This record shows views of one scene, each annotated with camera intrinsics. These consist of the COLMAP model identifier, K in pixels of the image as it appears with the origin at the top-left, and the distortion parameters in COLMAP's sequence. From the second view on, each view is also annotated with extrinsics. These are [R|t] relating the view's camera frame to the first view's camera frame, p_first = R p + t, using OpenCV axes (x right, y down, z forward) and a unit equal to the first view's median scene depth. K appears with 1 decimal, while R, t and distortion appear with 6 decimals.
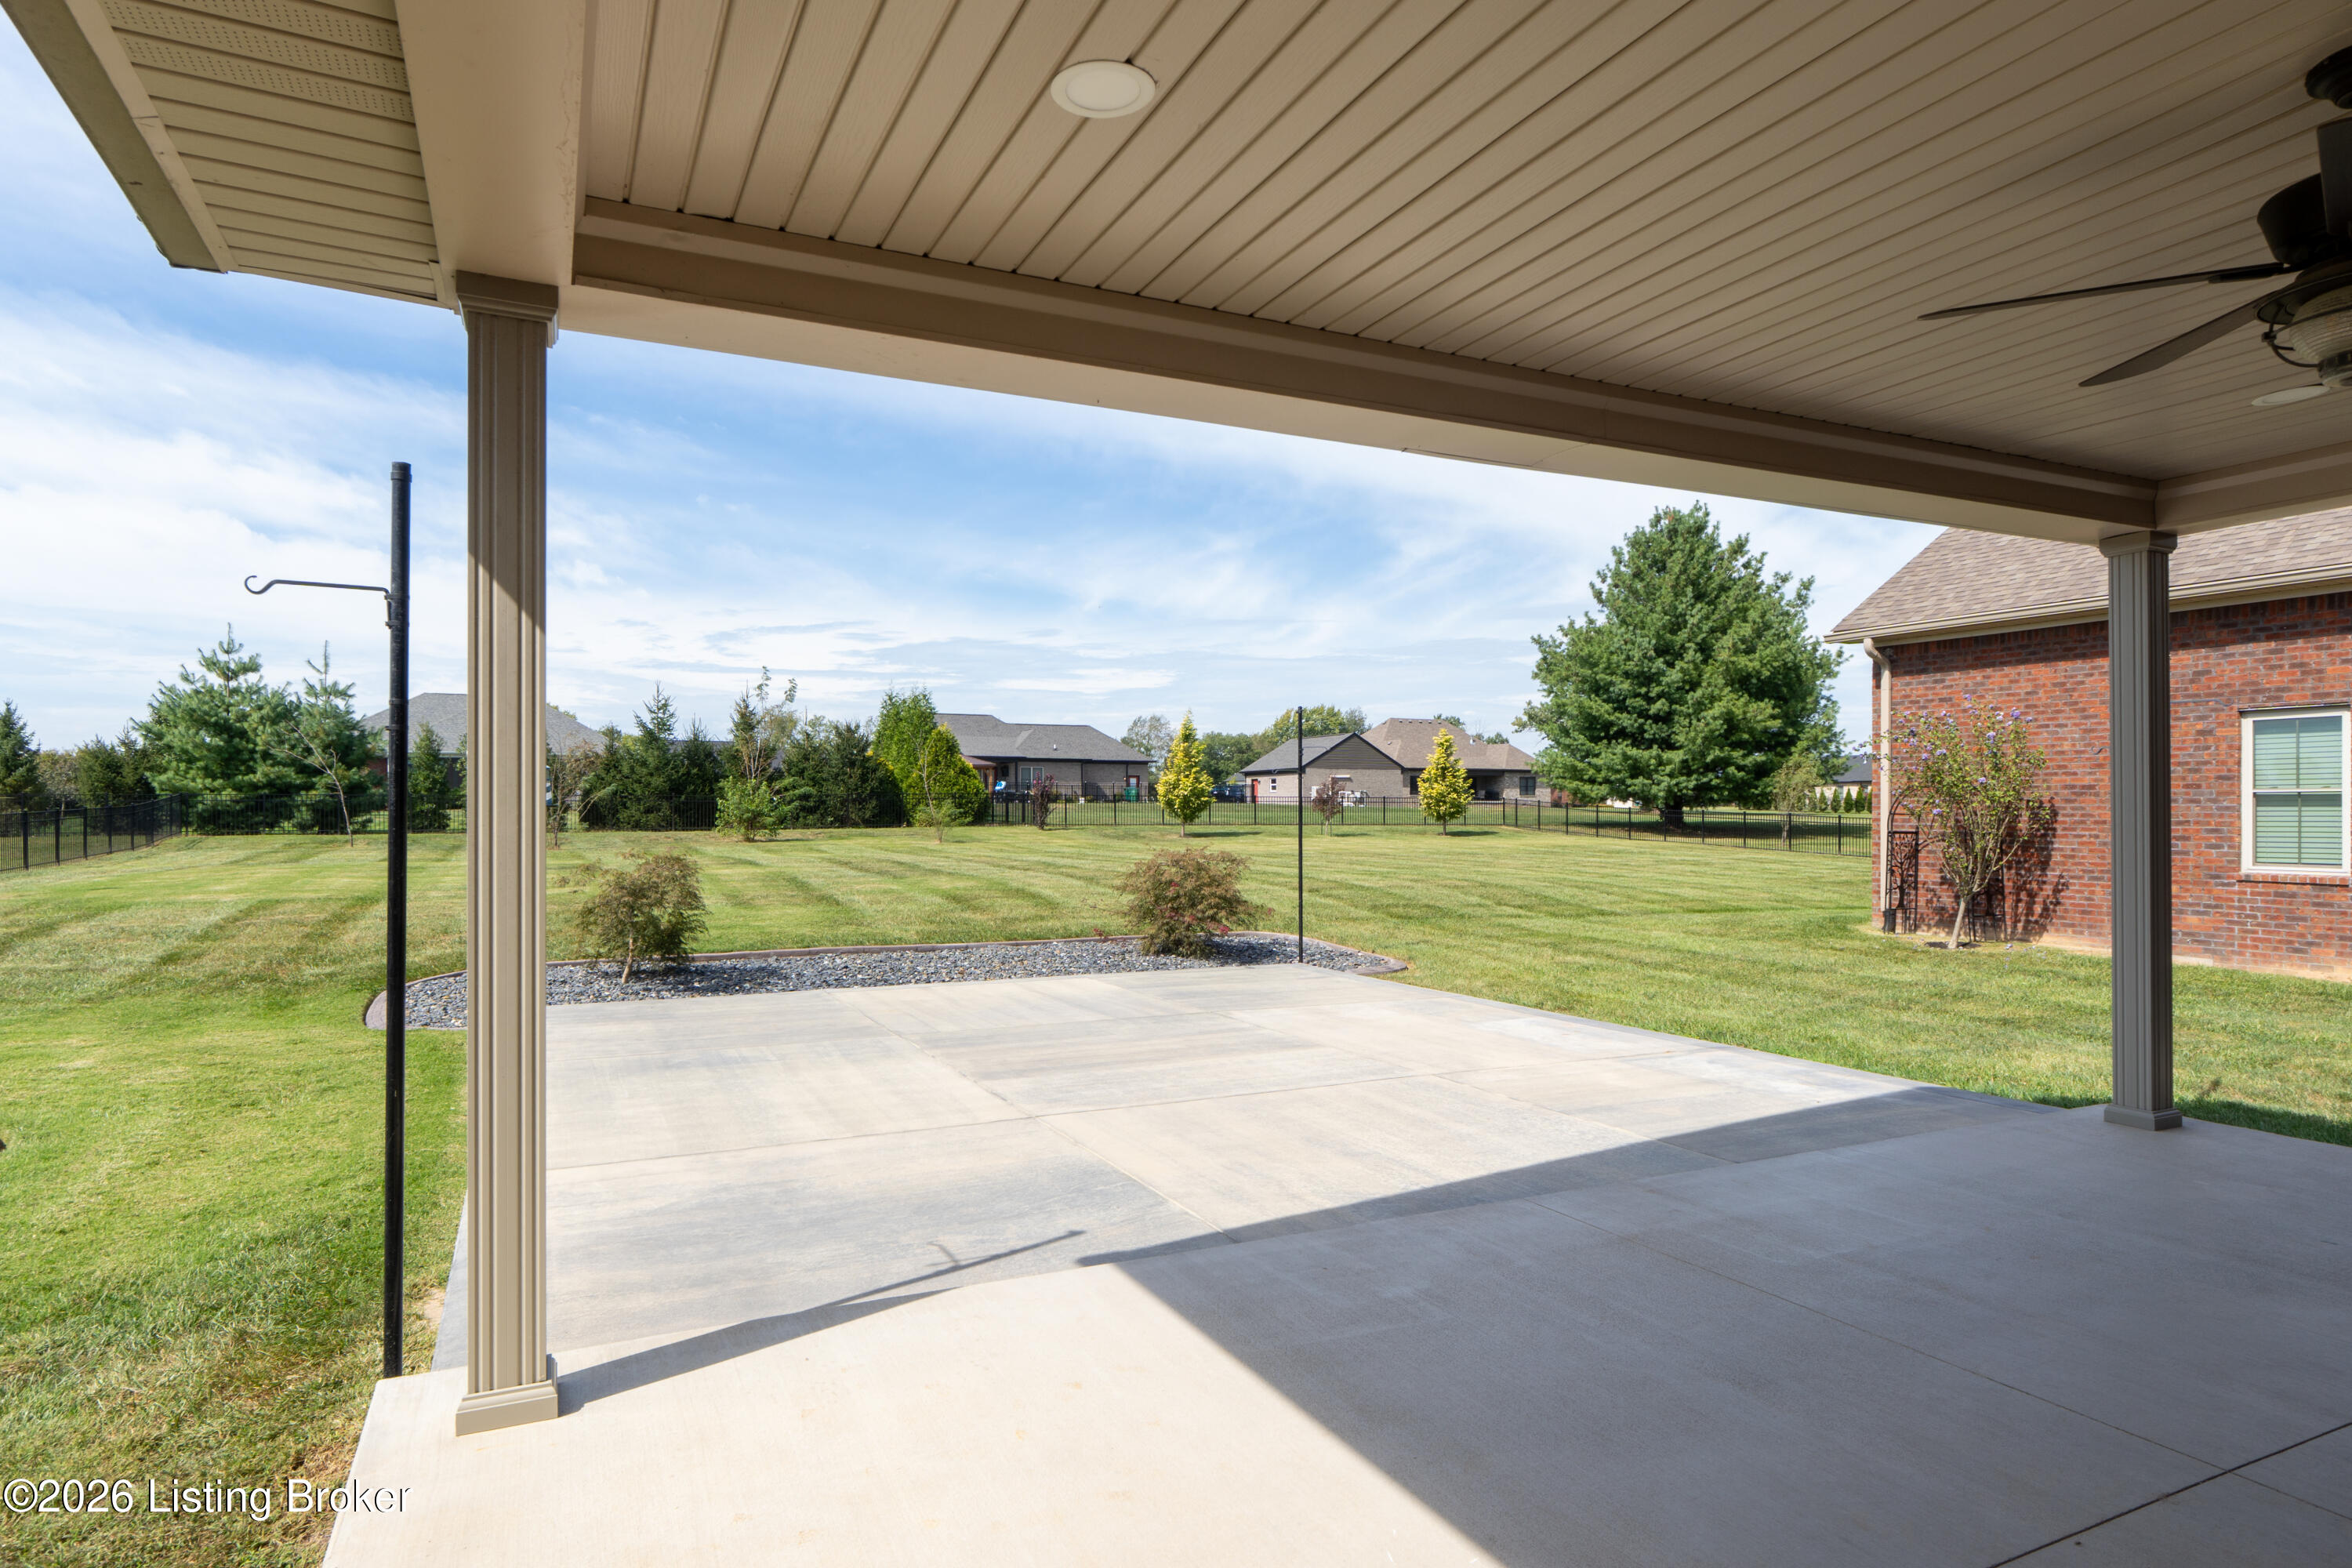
lens RADIAL K [[1306.1, 0, 1174.1], [0, 1306.1, 792.3], [0, 0, 1]] dist [-0.000521, -0.000547]
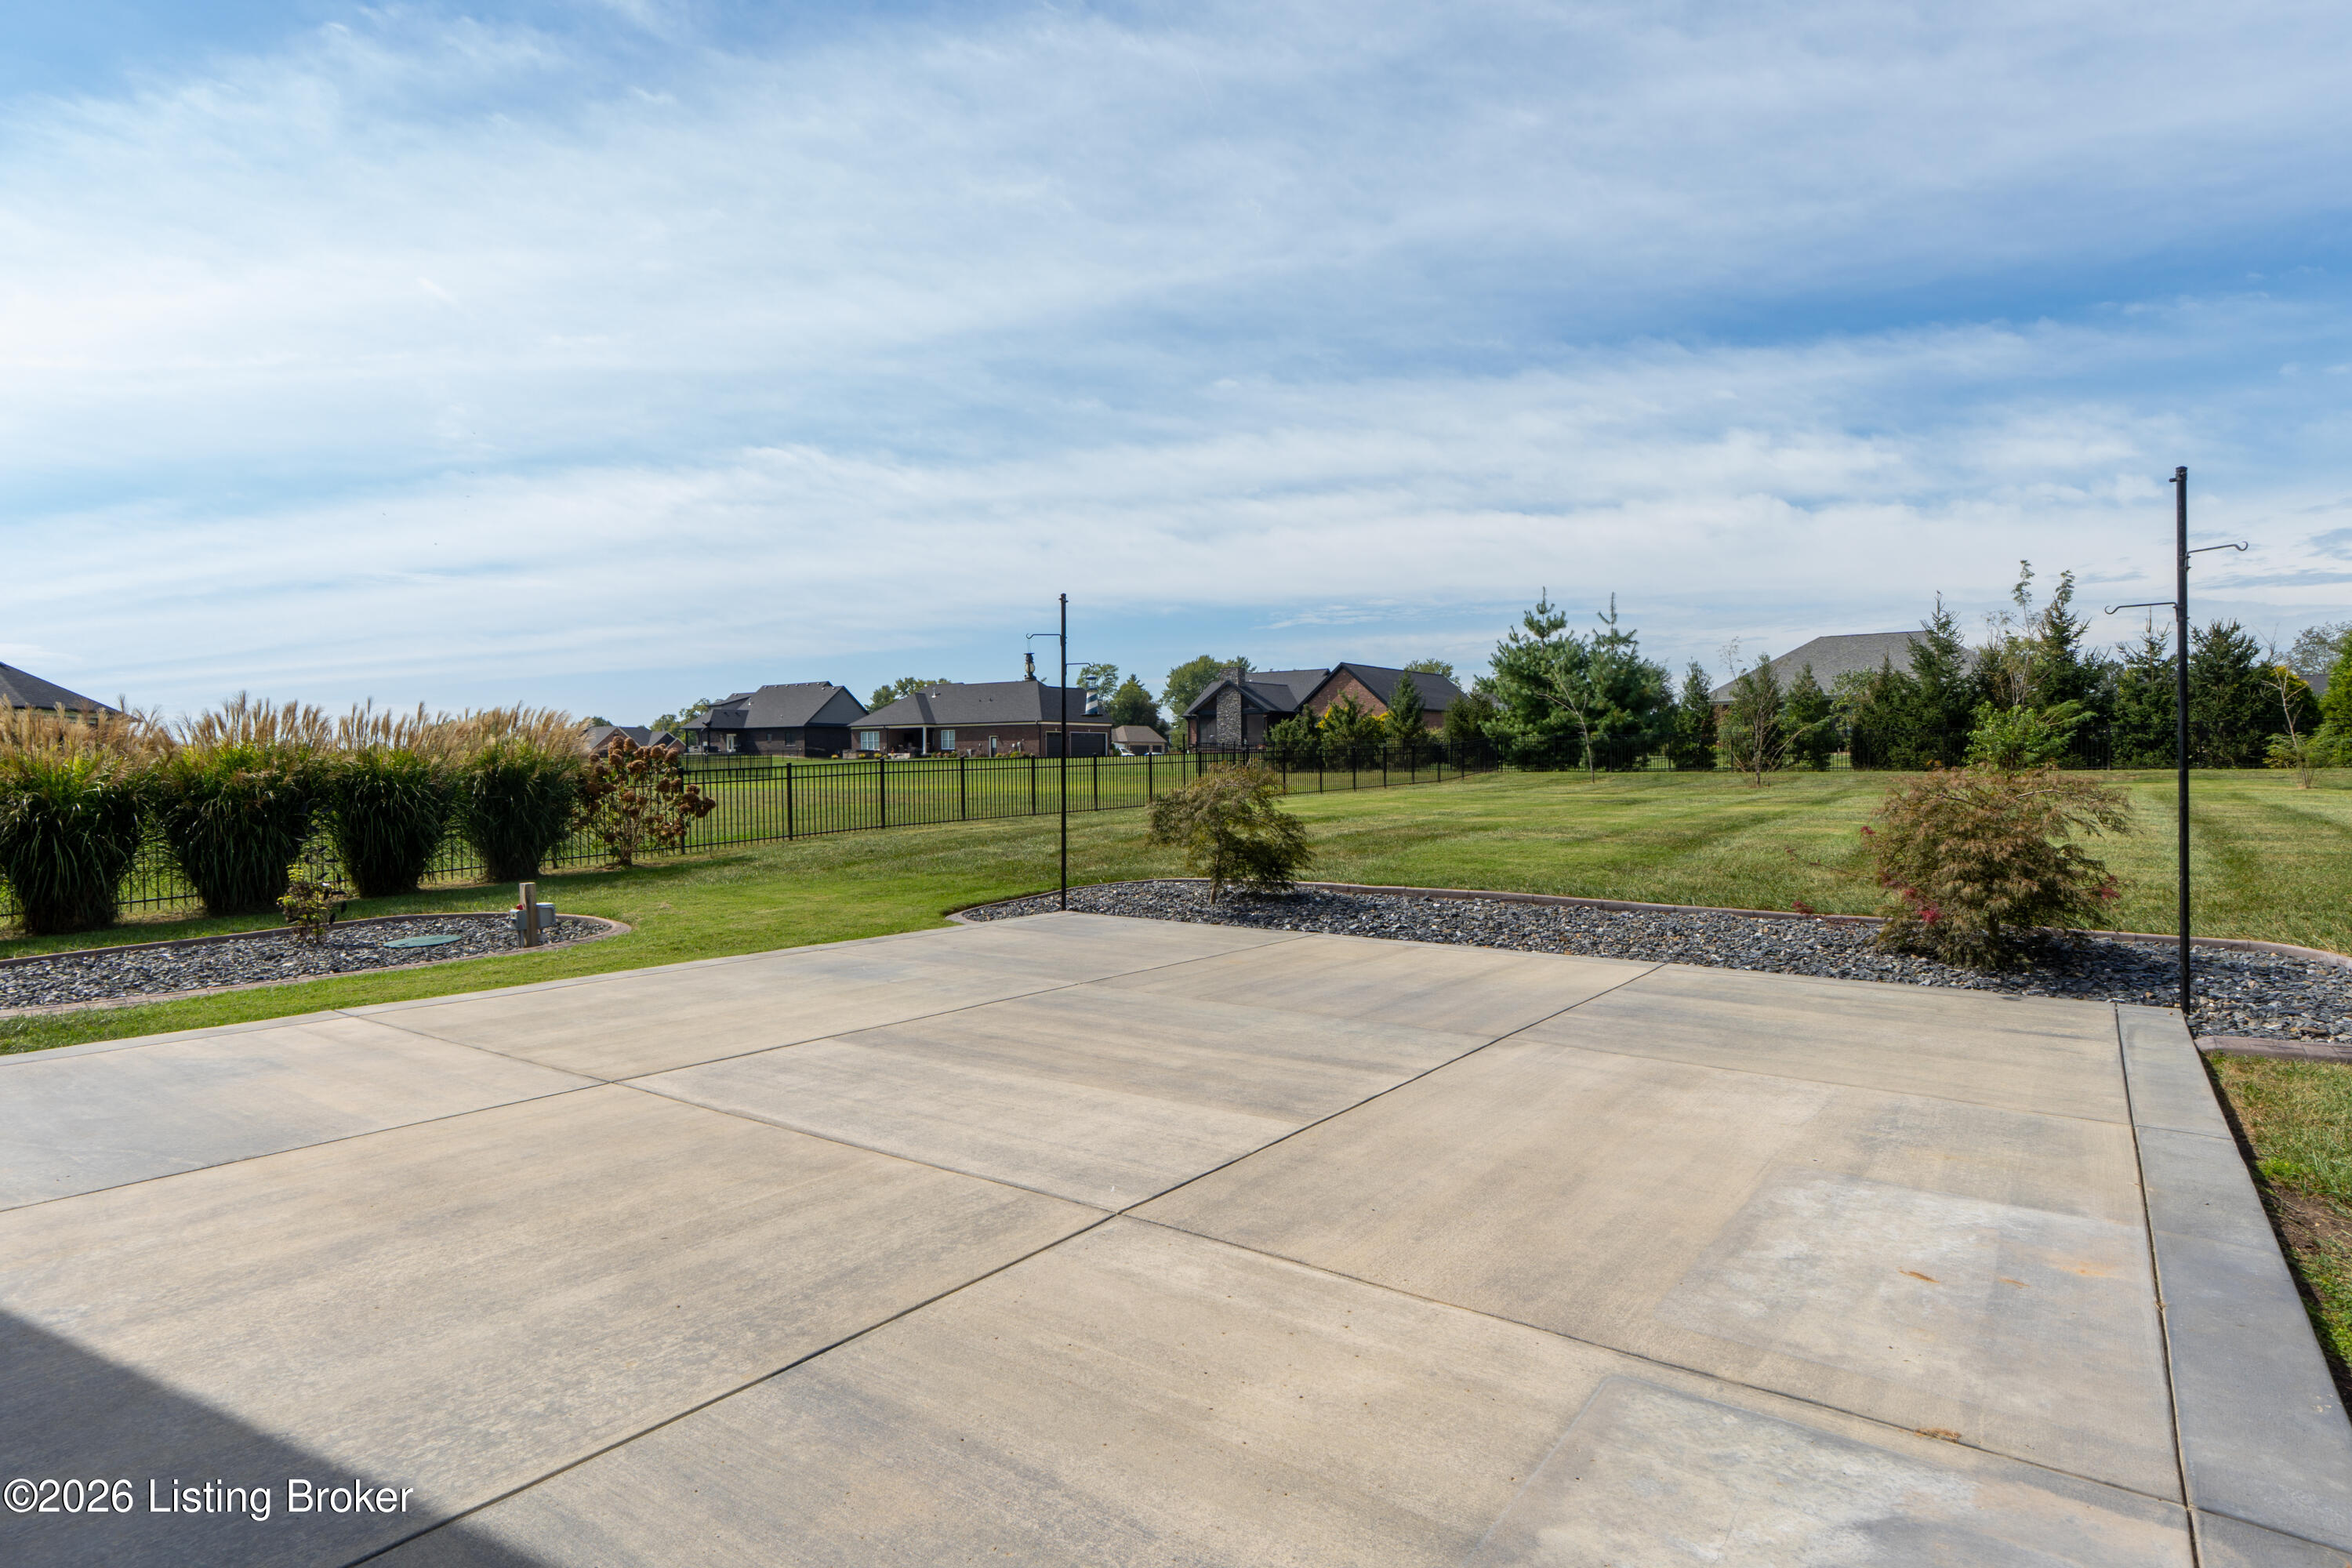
lens RADIAL K [[1306.1, 0, 1157.8], [0, 1306.1, 741.7], [0, 0, 1]] dist [-0.000521, -0.000547]
pose [[0.475267, -0.014885, -0.879716, 0.119085], [0.014588, 0.999853, -0.009036, 0.011127], [0.879721, -0.008539, 0.475414, 0.157112]]
